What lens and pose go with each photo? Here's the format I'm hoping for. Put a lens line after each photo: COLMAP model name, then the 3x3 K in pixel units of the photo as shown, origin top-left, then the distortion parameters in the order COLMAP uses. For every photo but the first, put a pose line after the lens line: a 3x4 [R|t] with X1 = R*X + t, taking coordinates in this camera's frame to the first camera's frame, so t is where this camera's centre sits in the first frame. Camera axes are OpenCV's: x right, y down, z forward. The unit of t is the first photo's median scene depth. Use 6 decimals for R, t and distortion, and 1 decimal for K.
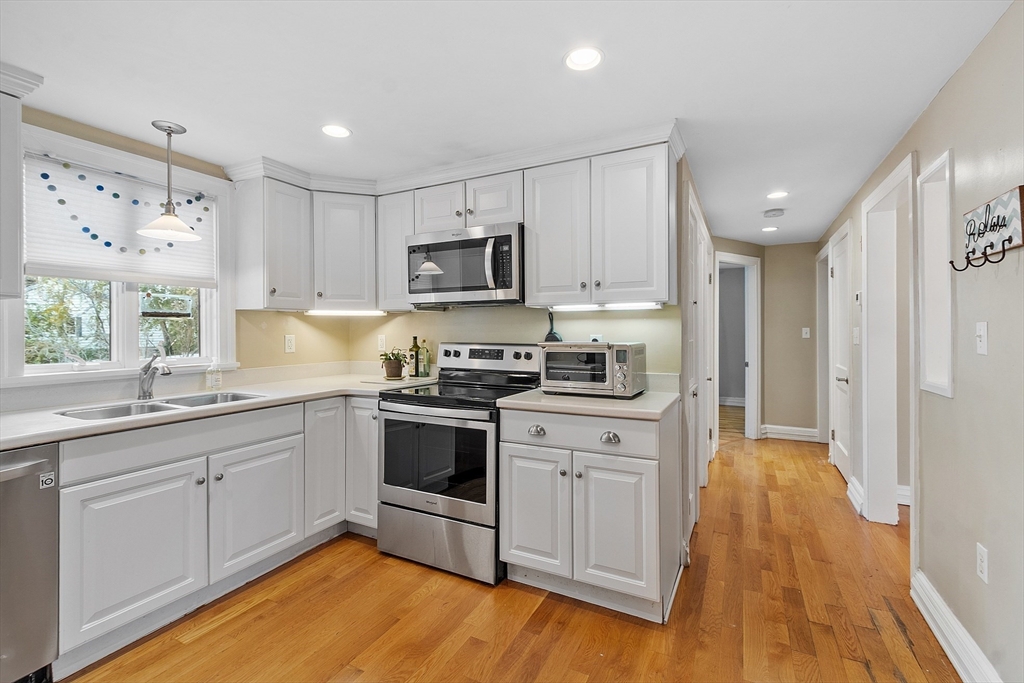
lens RADIAL K [[449.1, 0, 510.7], [0, 449.1, 329.4], [0, 0, 1]] dist [-0.000121, -0.001222]
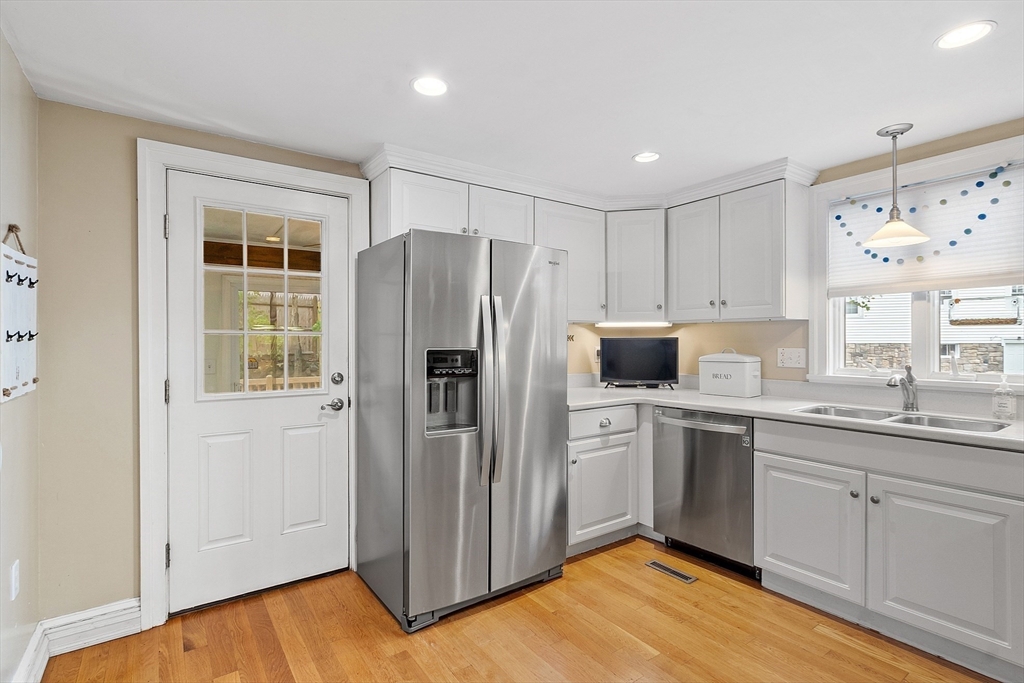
lens RADIAL K [[493.6, 0, 514.2], [0, 493.6, 342.1], [0, 0, 1]] dist [-0.003771, -0.000594]
pose [[-0.458539, 0.005187, -0.888659, 0.536615], [0.005977, 0.999978, 0.002753, -0.002354], [0.888654, -0.004050, -0.458560, 0.733246]]
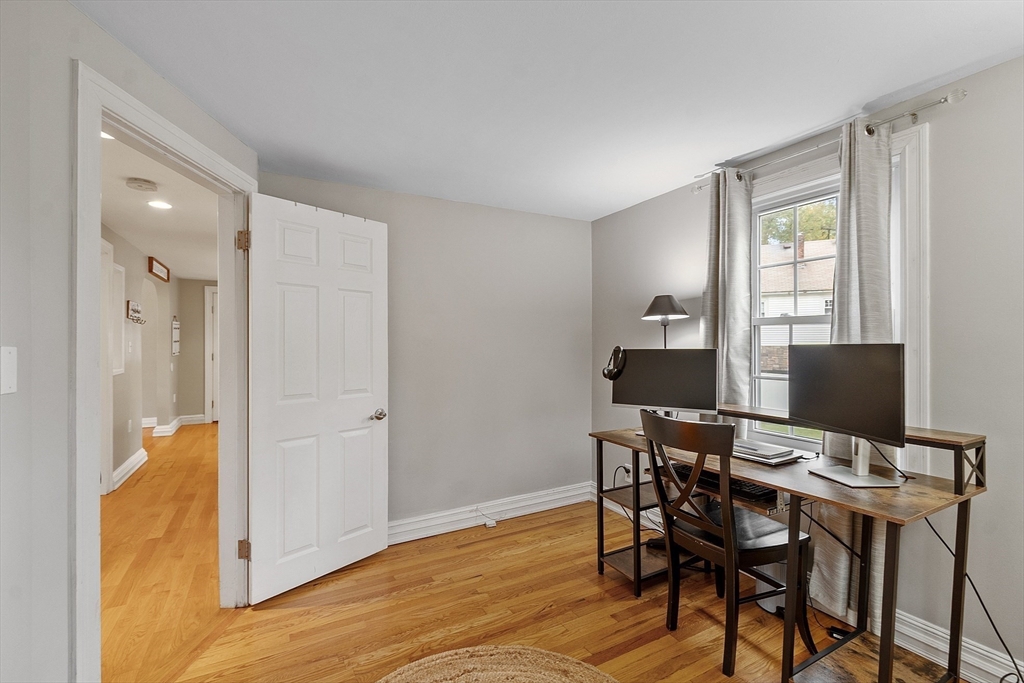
lens RADIAL K [[449.1, 0, 511.2], [0, 449.1, 344.1], [0, 0, 1]] dist [-0.000121, -0.001222]
pose [[-0.565700, 0.003671, -0.824603, 1.391795], [0.003775, 0.999991, 0.001862, 0.007275], [0.824603, -0.002060, -0.565708, 3.173246]]
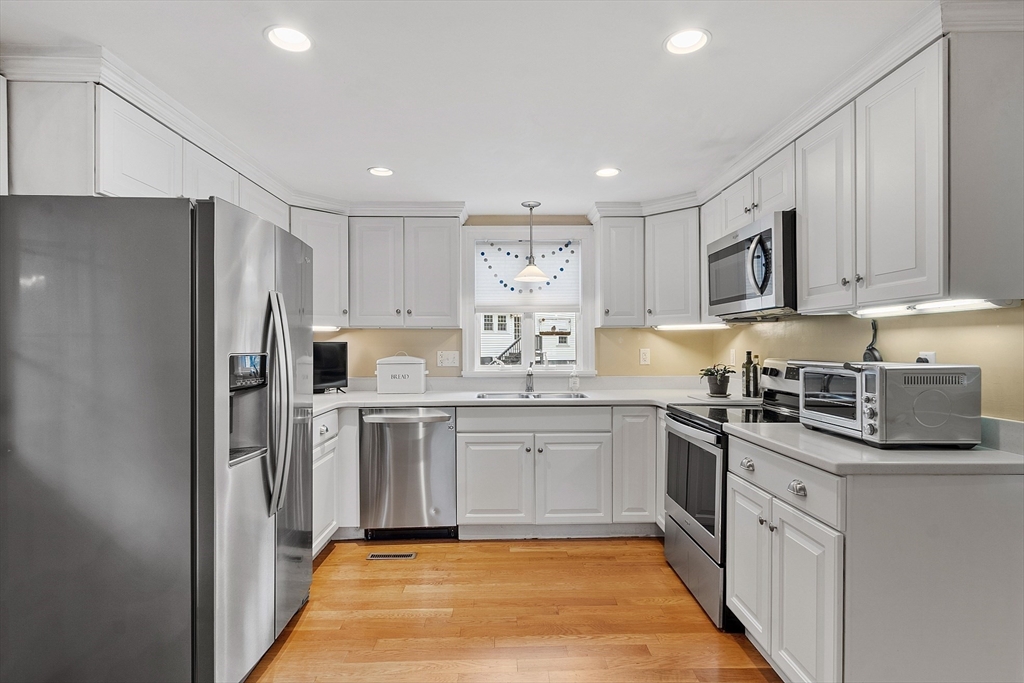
lens RADIAL K [[518.3, 0, 514.7], [0, 518.3, 349.7], [0, 0, 1]] dist [0.001191, -0.000112]
pose [[0.478808, 0.009284, -0.877871, 0.659809], [0.004676, 0.999903, 0.013124, -0.004174], [0.877907, -0.010389, 0.478718, 0.146492]]
